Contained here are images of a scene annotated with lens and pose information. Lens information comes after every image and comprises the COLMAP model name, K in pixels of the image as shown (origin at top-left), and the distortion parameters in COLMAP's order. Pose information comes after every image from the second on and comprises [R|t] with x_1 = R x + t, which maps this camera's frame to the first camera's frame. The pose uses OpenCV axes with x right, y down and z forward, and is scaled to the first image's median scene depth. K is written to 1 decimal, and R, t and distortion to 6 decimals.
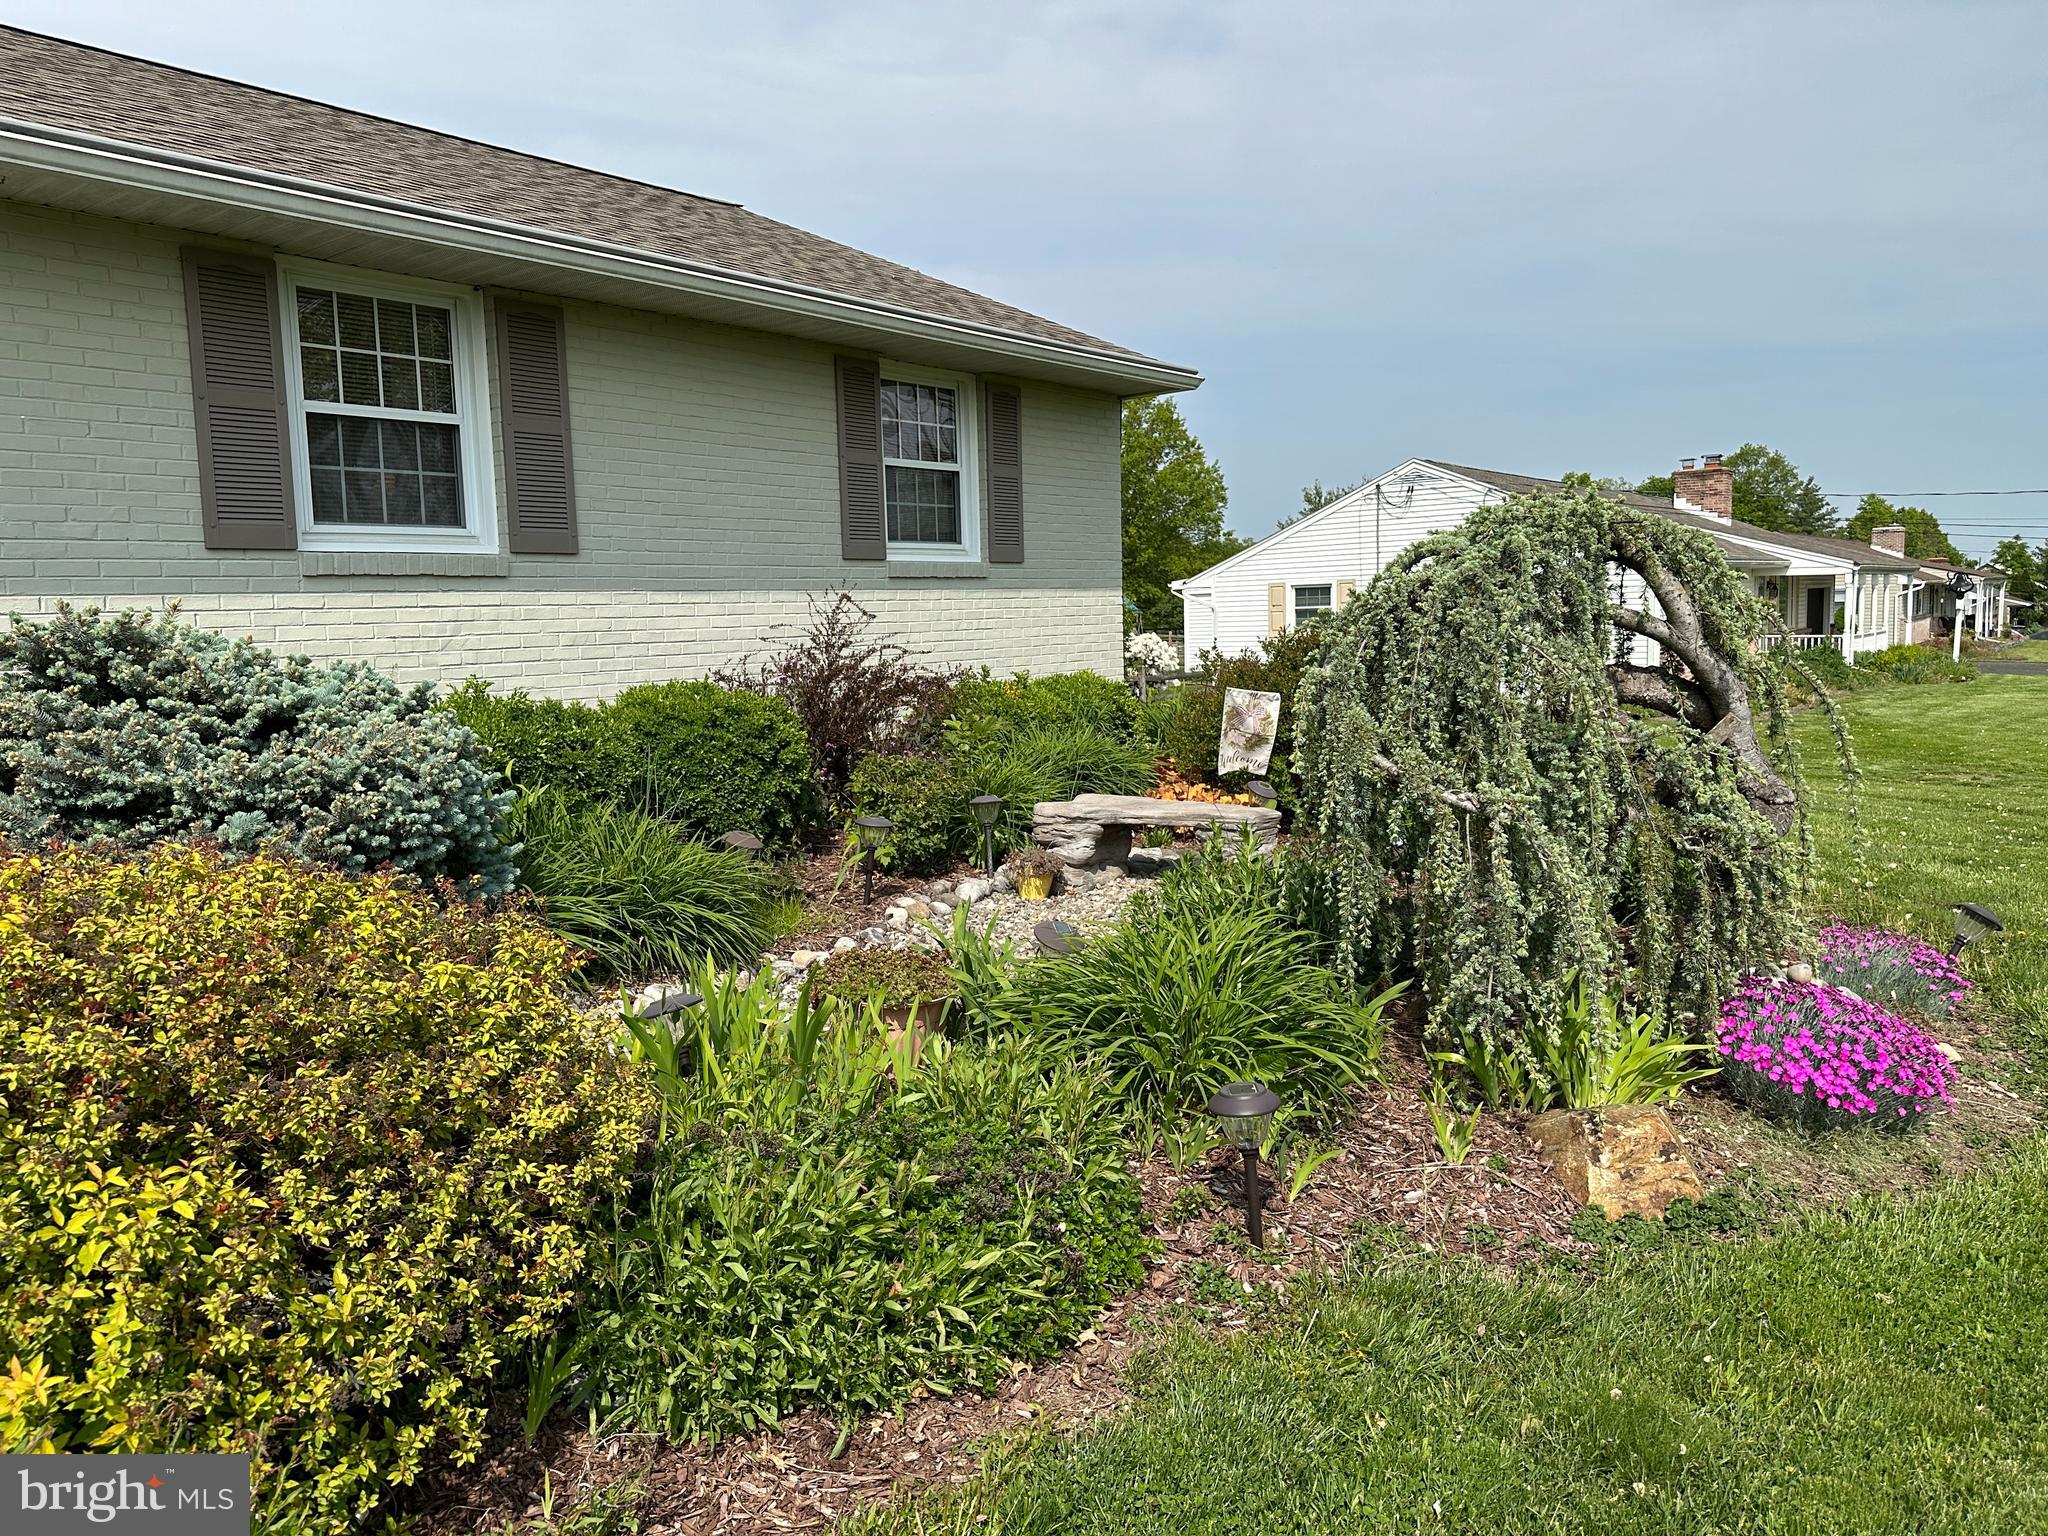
lens RADIAL K [[1433.5, 0, 1019.8], [0, 1433.5, 773.9], [0, 0, 1]] dist [0.136738, -0.197849]
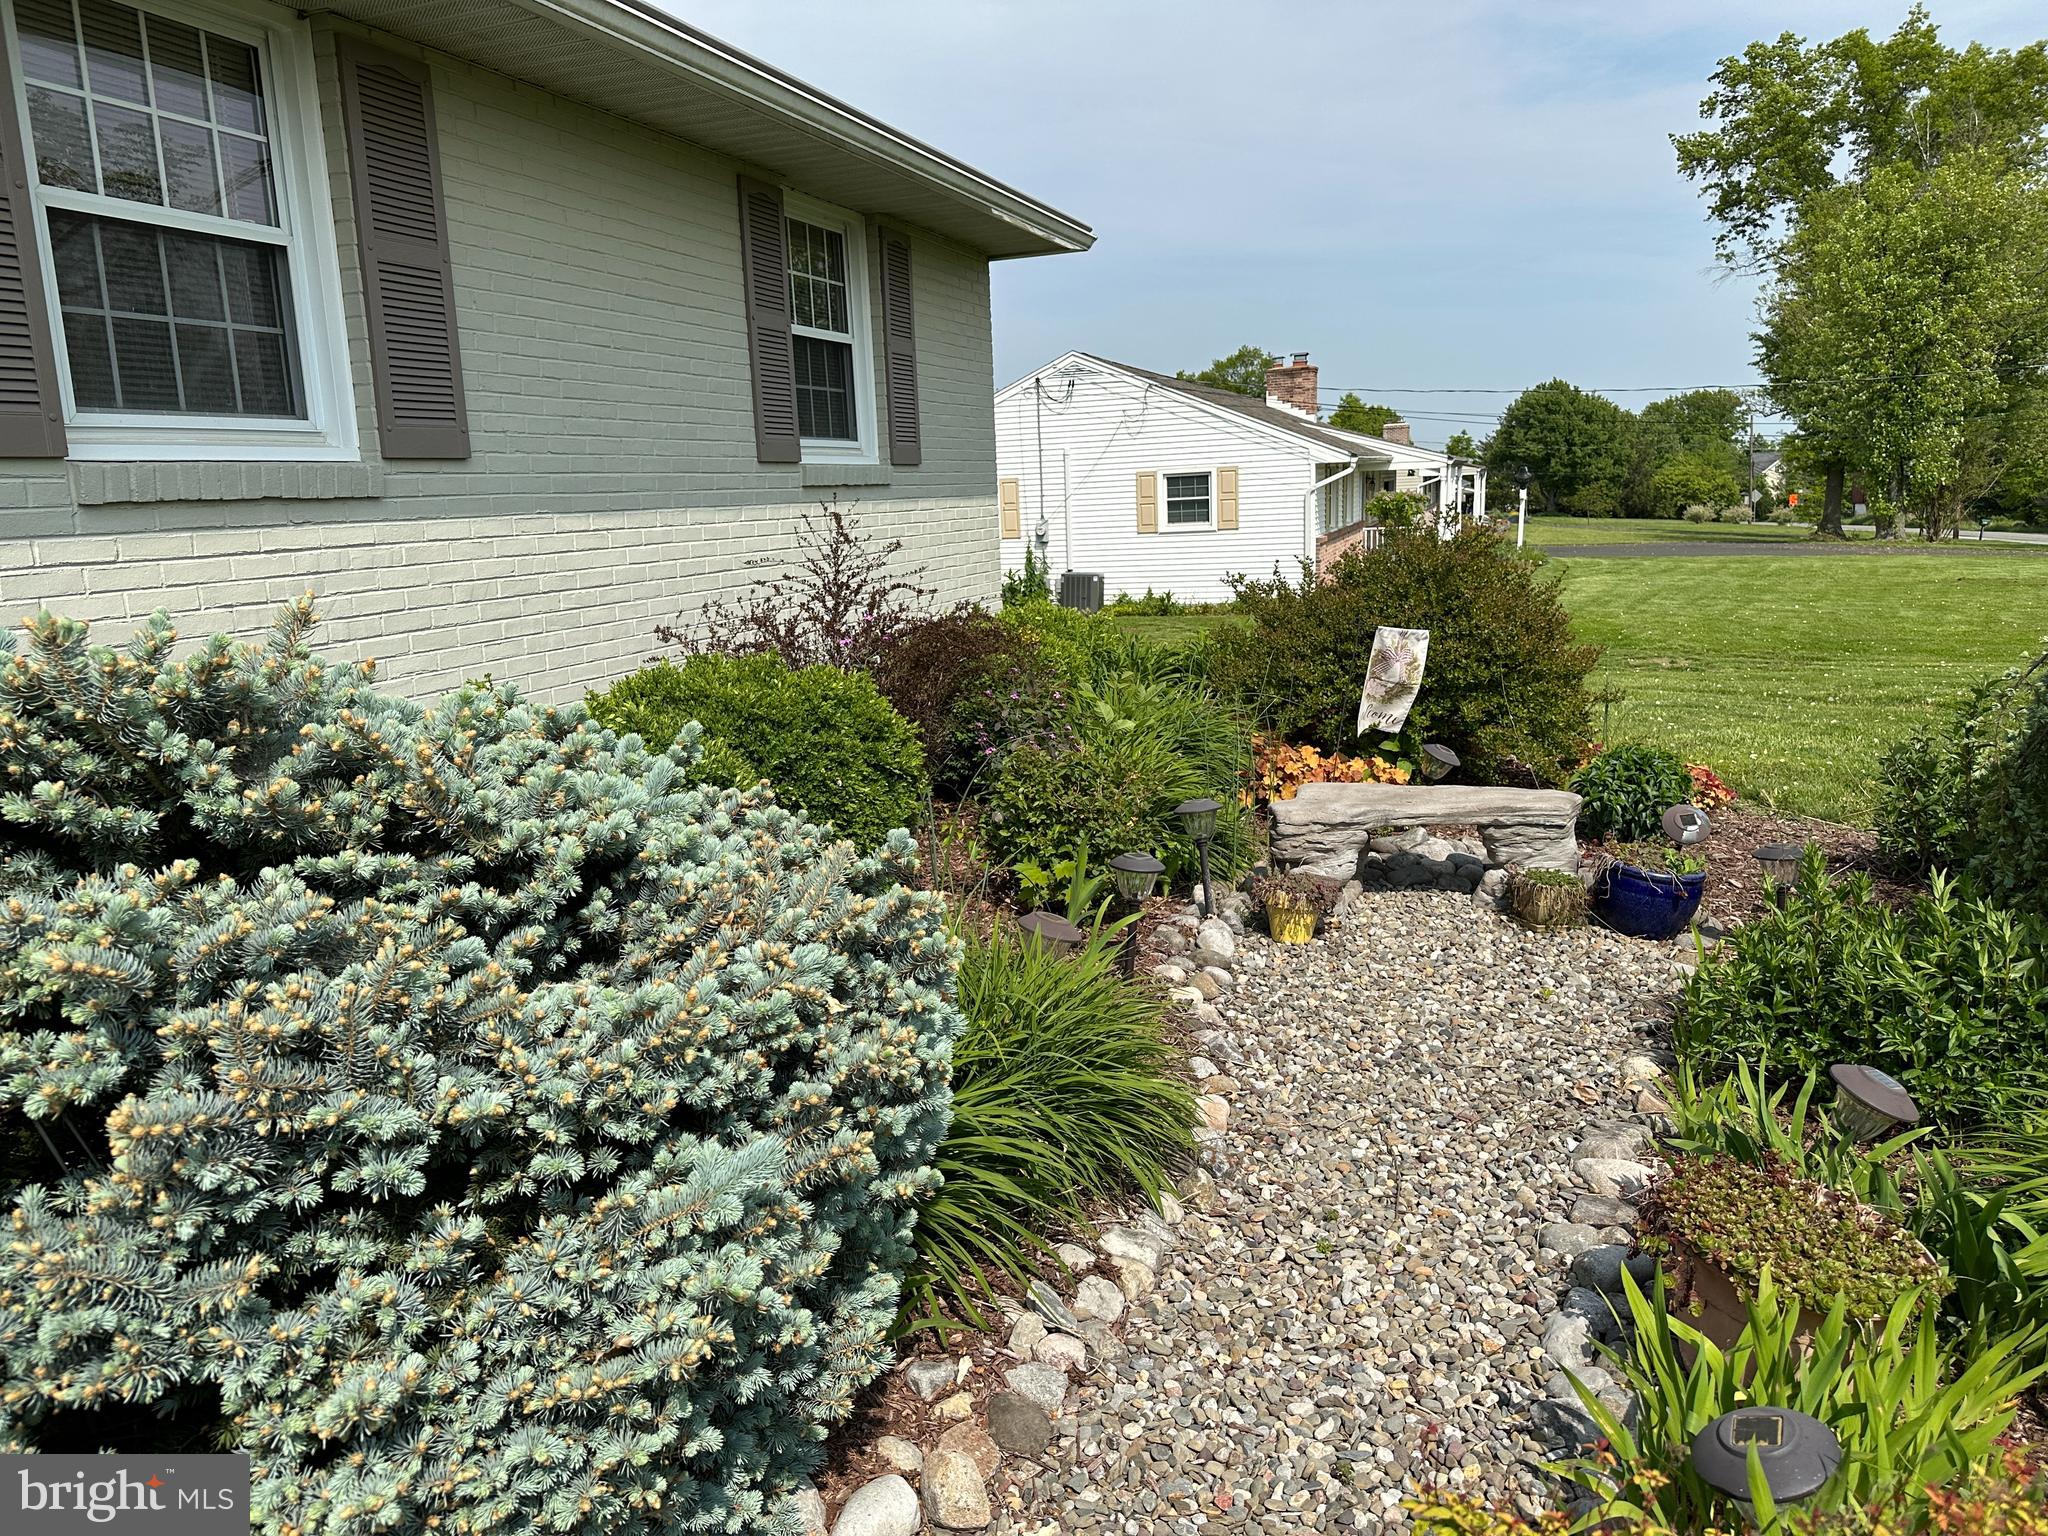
lens RADIAL K [[1446.6, 0, 1021.3], [0, 1446.6, 761.5], [0, 0, 1]] dist [0.025710, 0.001072]
pose [[0.946248, -0.070518, 0.315662, -0.289469], [0.050449, 0.996177, 0.071314, -0.051817], [-0.319484, -0.051556, 0.946188, 0.306410]]
